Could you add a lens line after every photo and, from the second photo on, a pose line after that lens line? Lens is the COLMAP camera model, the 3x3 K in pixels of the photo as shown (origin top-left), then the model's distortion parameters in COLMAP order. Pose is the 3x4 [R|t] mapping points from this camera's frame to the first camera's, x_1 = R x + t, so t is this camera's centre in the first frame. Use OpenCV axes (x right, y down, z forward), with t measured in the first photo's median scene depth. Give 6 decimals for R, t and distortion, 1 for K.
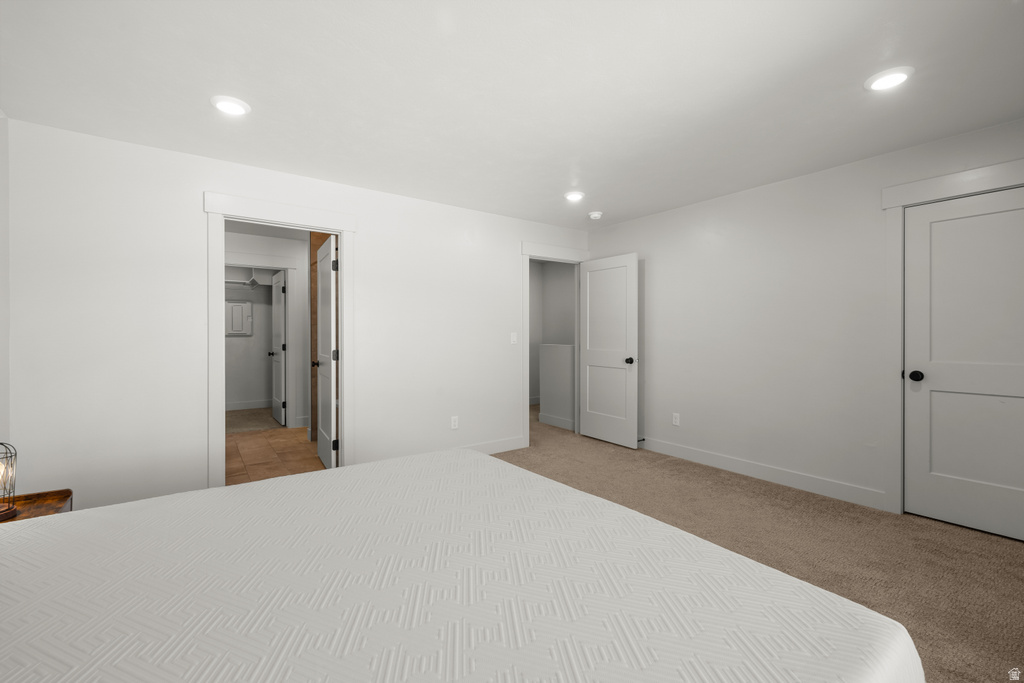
lens RADIAL K [[437.5, 0, 509.0], [0, 437.5, 337.5], [0, 0, 1]] dist [-0.000988, -0.000268]
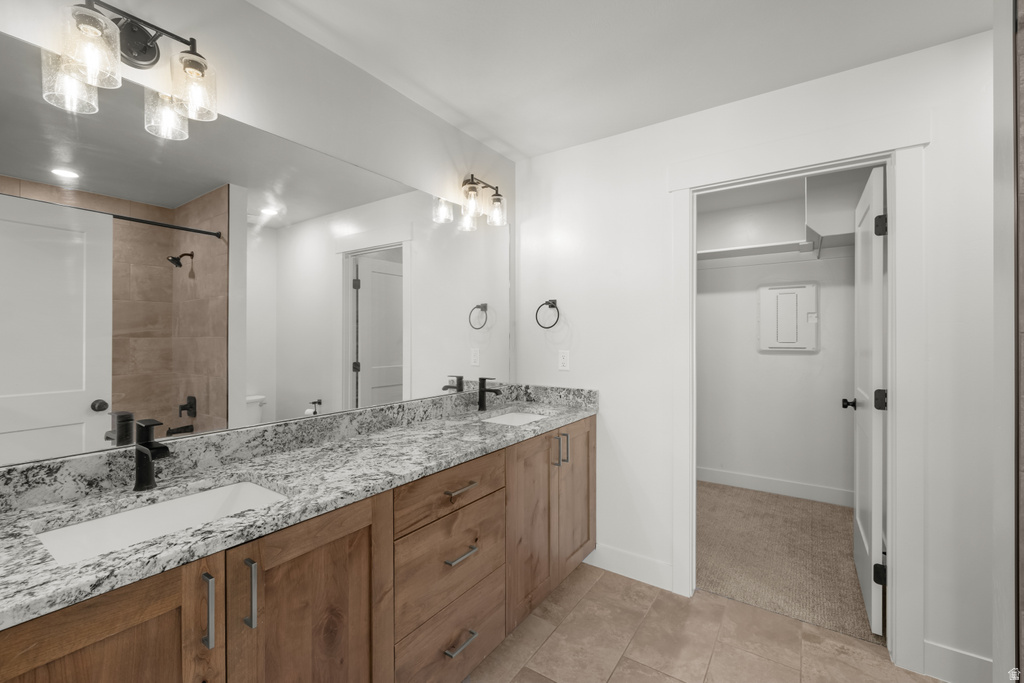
lens RADIAL K [[437.5, 0, 509.0], [0, 437.5, 337.5], [0, 0, 1]] dist [-0.000988, -0.000268]
pose [[0.337184, 0.001202, -0.941438, -0.271164], [-0.006555, 0.999978, -0.001071, -0.020481], [0.941416, 0.006532, 0.337184, 0.568082]]
